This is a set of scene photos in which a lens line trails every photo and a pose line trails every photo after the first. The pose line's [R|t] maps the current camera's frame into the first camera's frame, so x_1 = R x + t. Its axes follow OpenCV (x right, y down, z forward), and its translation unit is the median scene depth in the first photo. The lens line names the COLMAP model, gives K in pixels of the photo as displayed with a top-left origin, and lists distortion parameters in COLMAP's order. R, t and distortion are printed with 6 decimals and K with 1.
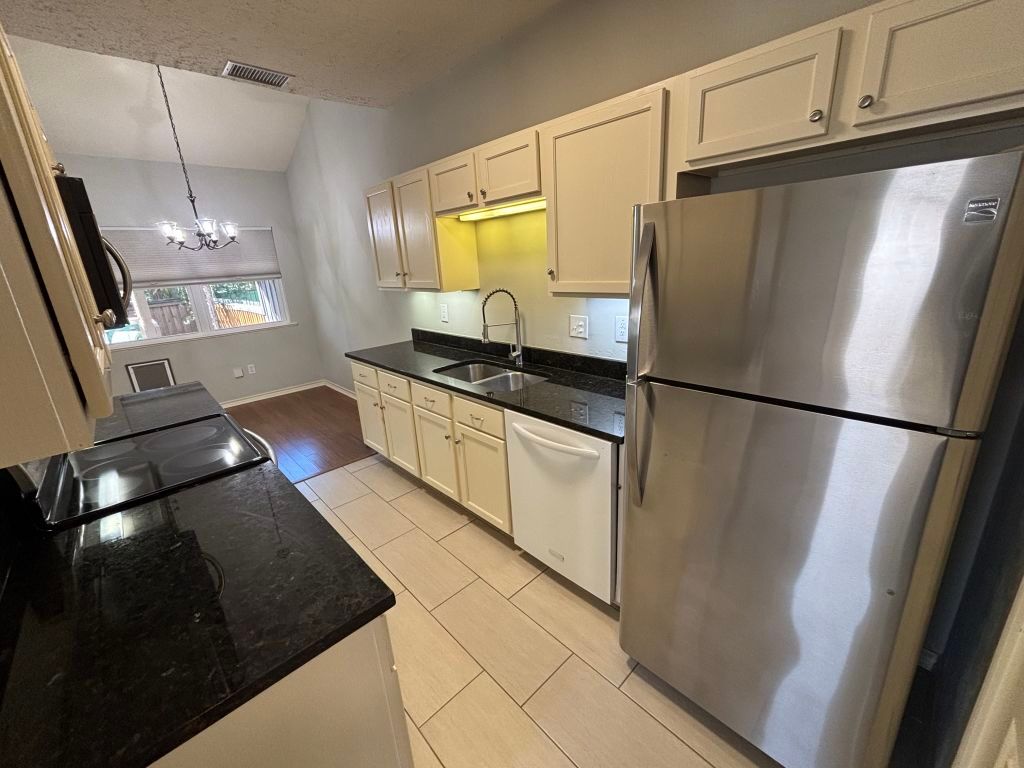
lens RADIAL K [[416.3, 0, 509.9], [0, 416.3, 383.9], [0, 0, 1]] dist [-0.000856, -0.000067]
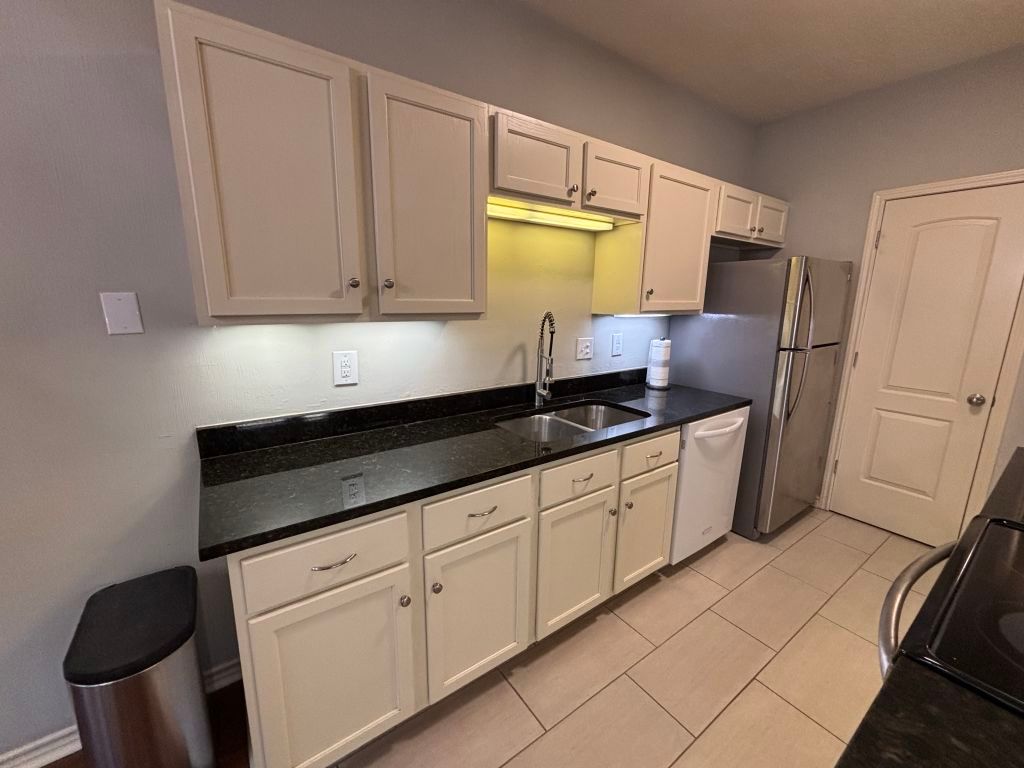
lens RADIAL K [[415.6, 0, 510.4], [0, 415.6, 383.0], [0, 0, 1]] dist [0.002466, -0.000002]
pose [[0.129014, -0.150625, 0.980136, -0.779439], [0.266692, 0.957251, 0.112004, -0.196647], [-0.955108, 0.246945, 0.163670, 0.925948]]
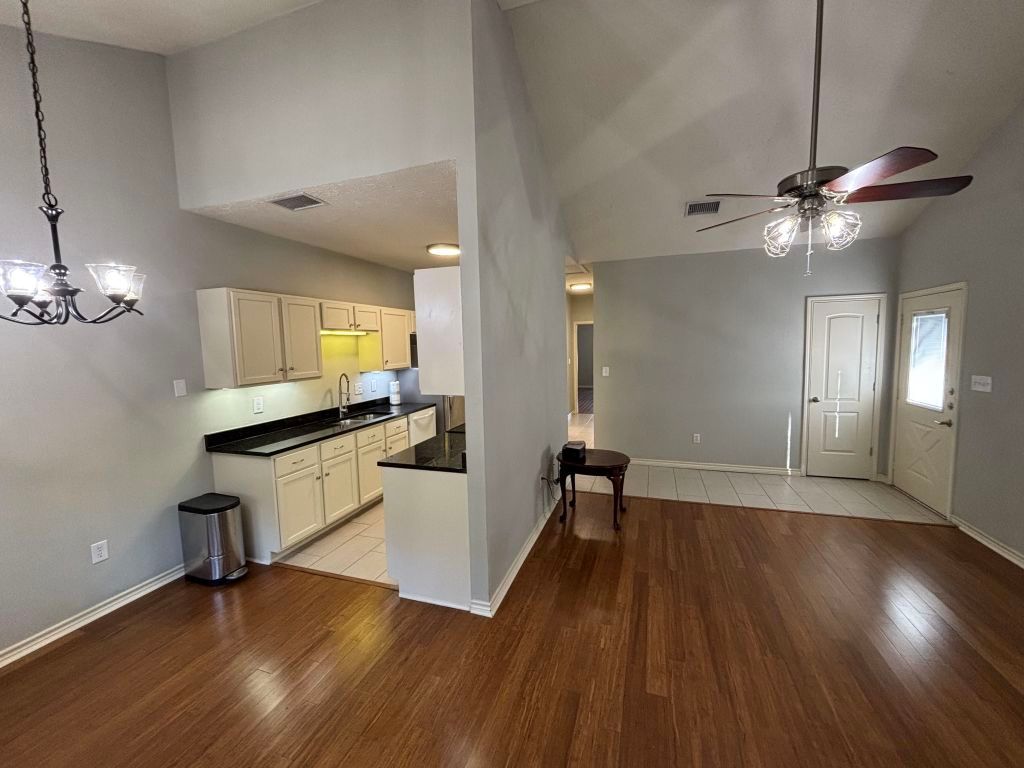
lens RADIAL K [[415.6, 0, 510.4], [0, 415.6, 383.0], [0, 0, 1]] dist [0.002466, -0.000002]
pose [[-0.466208, -0.021177, 0.884422, -1.833218], [0.302298, 0.935724, 0.181757, -0.282463], [-0.831424, 0.352096, -0.429841, 1.128816]]
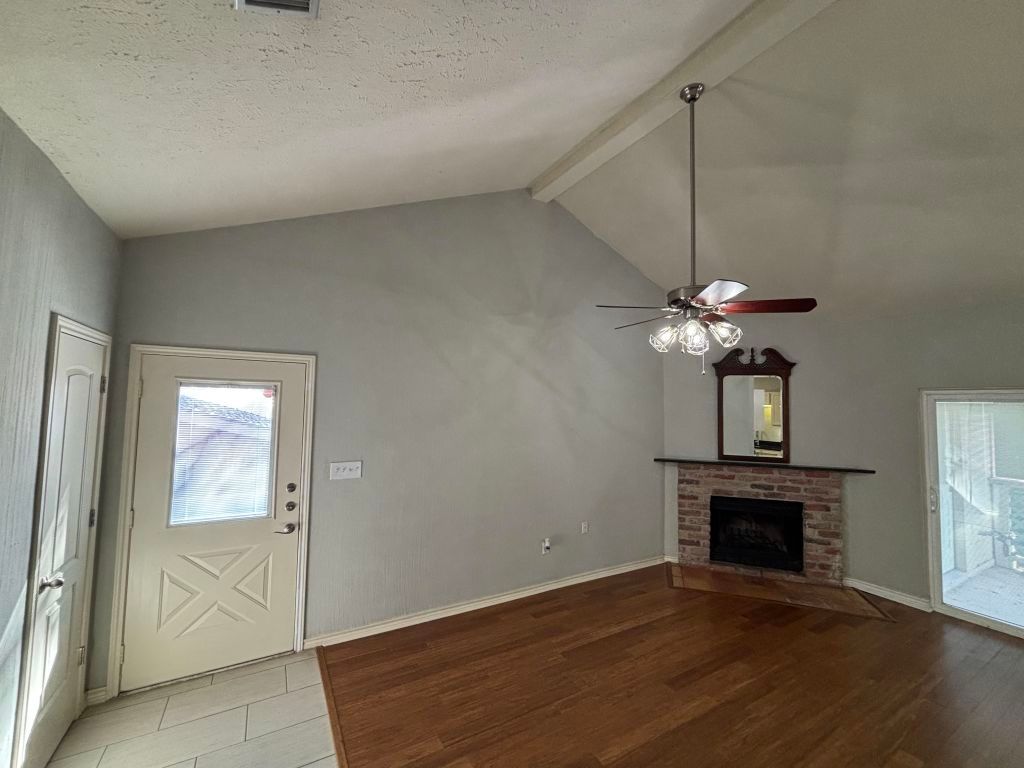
lens RADIAL K [[416.3, 0, 509.9], [0, 416.3, 383.9], [0, 0, 1]] dist [-0.000856, -0.000067]
pose [[-0.223841, -0.003692, -0.974619, -0.330831], [-0.290892, 0.954667, 0.063193, -0.060632], [0.930203, 0.297653, -0.214768, 0.006781]]
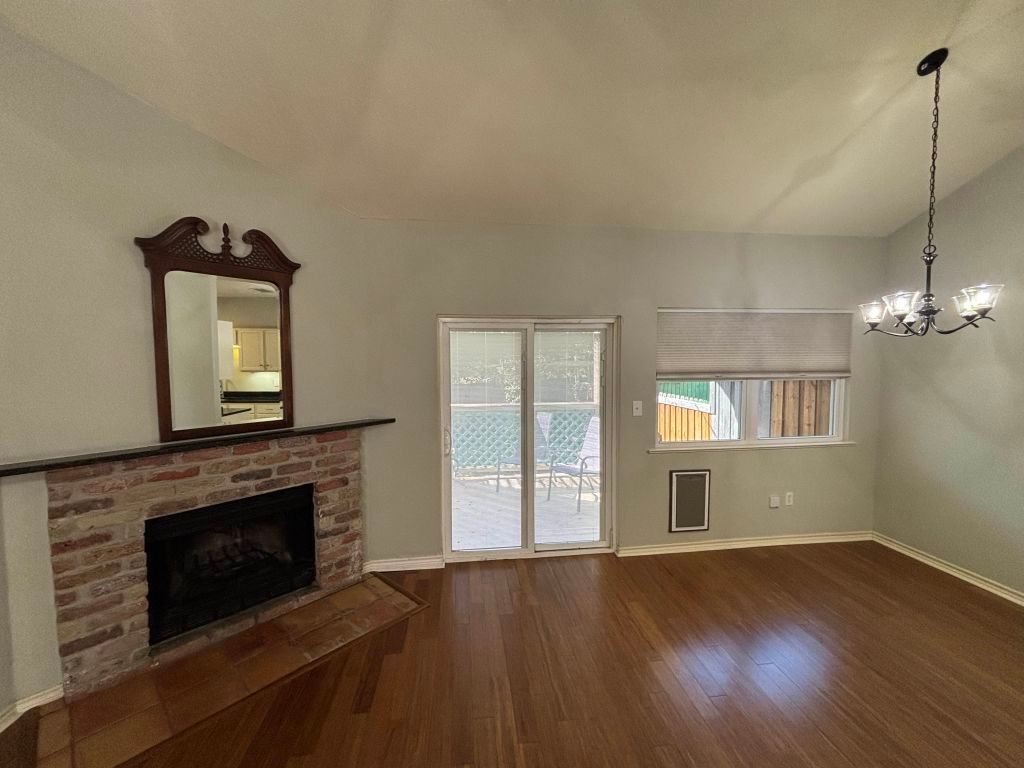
lens RADIAL K [[415.6, 0, 510.4], [0, 415.6, 383.0], [0, 0, 1]] dist [0.002466, -0.000002]
pose [[0.802092, 0.085111, -0.591104, -1.177655], [-0.209494, 0.966993, -0.145037, -0.045921], [0.559250, 0.240166, 0.793448, 0.238688]]
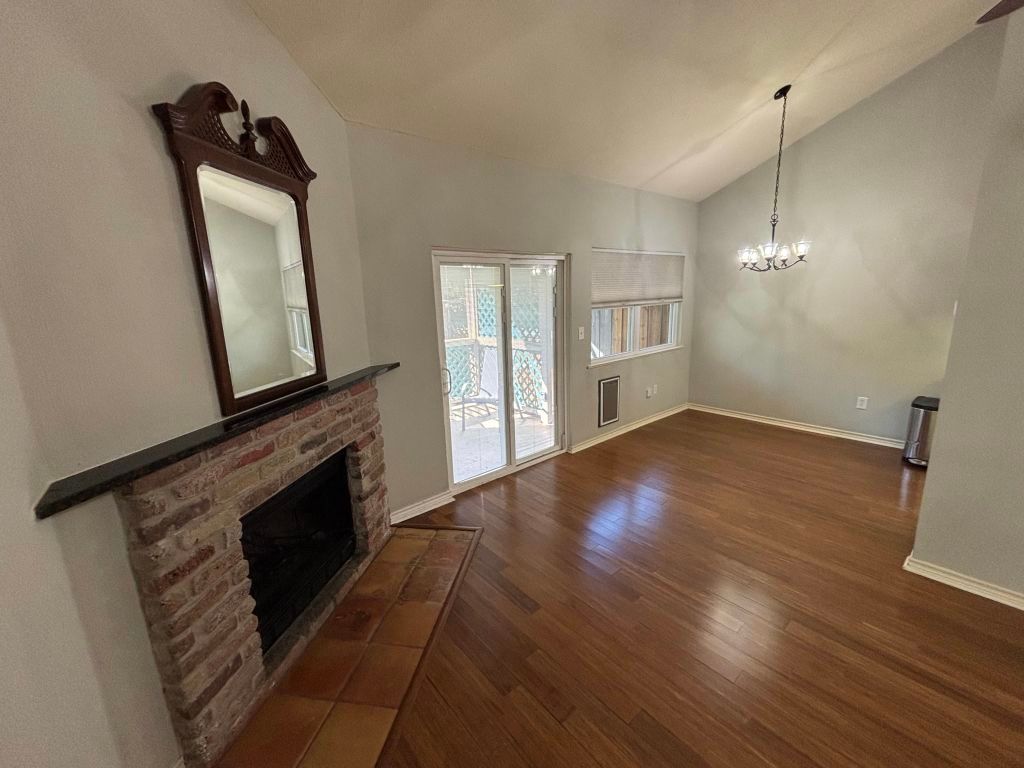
lens RADIAL K [[415.6, 0, 510.4], [0, 415.6, 383.0], [0, 0, 1]] dist [0.002466, -0.000002]
pose [[0.998138, 0.032898, -0.051356, -1.808137], [-0.036929, 0.996141, -0.079619, 0.084957], [0.048538, 0.081367, 0.995502, -0.058389]]
